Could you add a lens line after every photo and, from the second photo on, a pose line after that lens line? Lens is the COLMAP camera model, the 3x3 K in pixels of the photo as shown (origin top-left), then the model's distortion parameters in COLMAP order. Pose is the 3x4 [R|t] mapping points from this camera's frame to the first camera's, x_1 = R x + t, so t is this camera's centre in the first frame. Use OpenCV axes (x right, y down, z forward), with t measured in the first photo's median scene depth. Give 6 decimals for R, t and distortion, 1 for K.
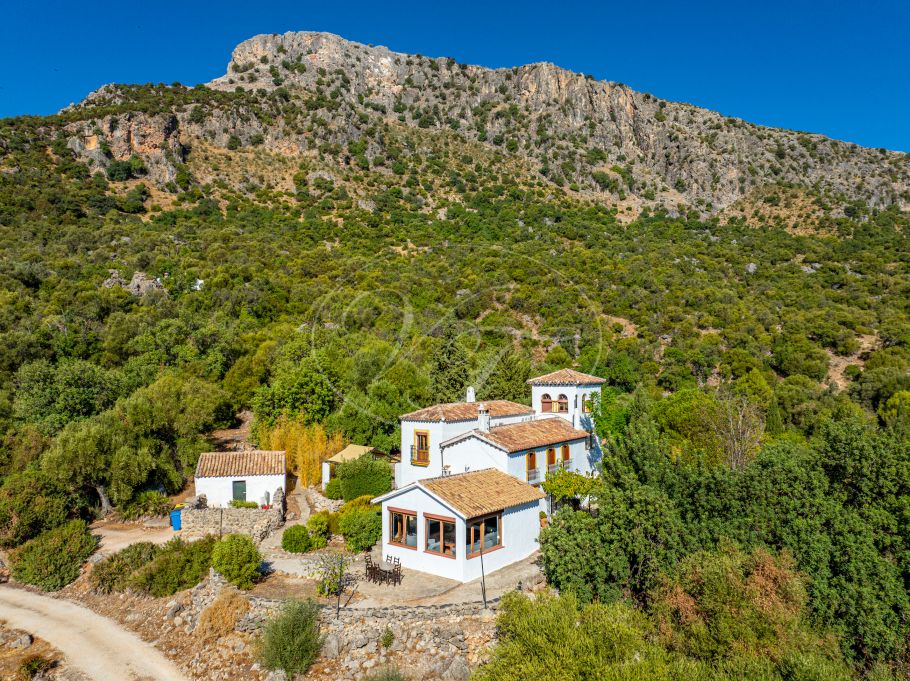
lens RADIAL K [[659.9, 0, 455.0], [0, 659.9, 326.8], [0, 0, 1]] dist [-0.039600, 0.002858]
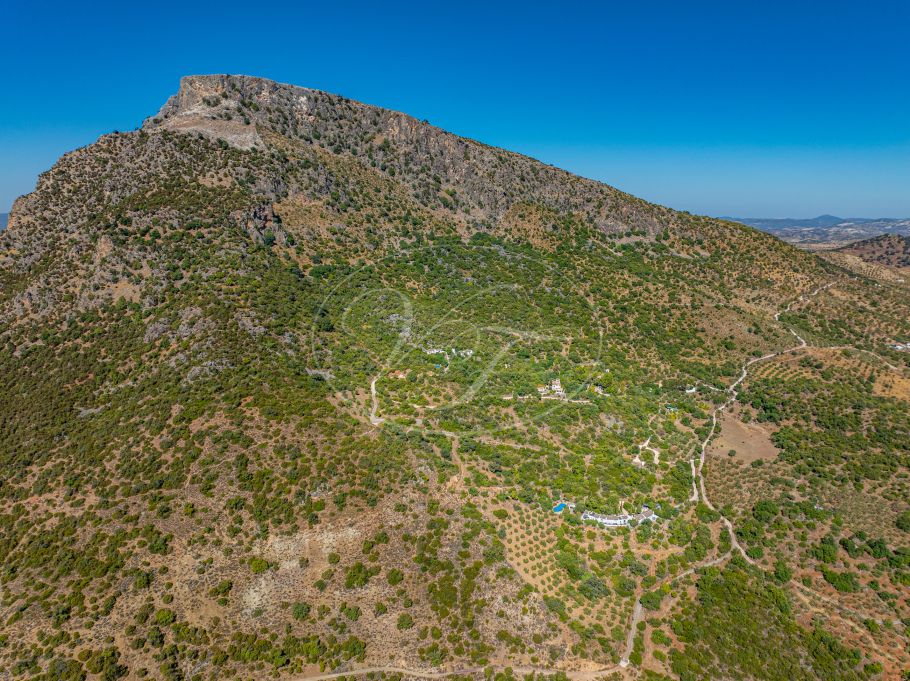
lens RADIAL K [[659.9, 0, 455.0], [0, 659.9, 326.8], [0, 0, 1]] dist [-0.039600, 0.002858]
pose [[0.898684, -0.077389, 0.431715, -0.548499], [-0.034486, 0.968795, 0.245454, -0.307939], [-0.437239, -0.235474, 0.867971, -0.697897]]
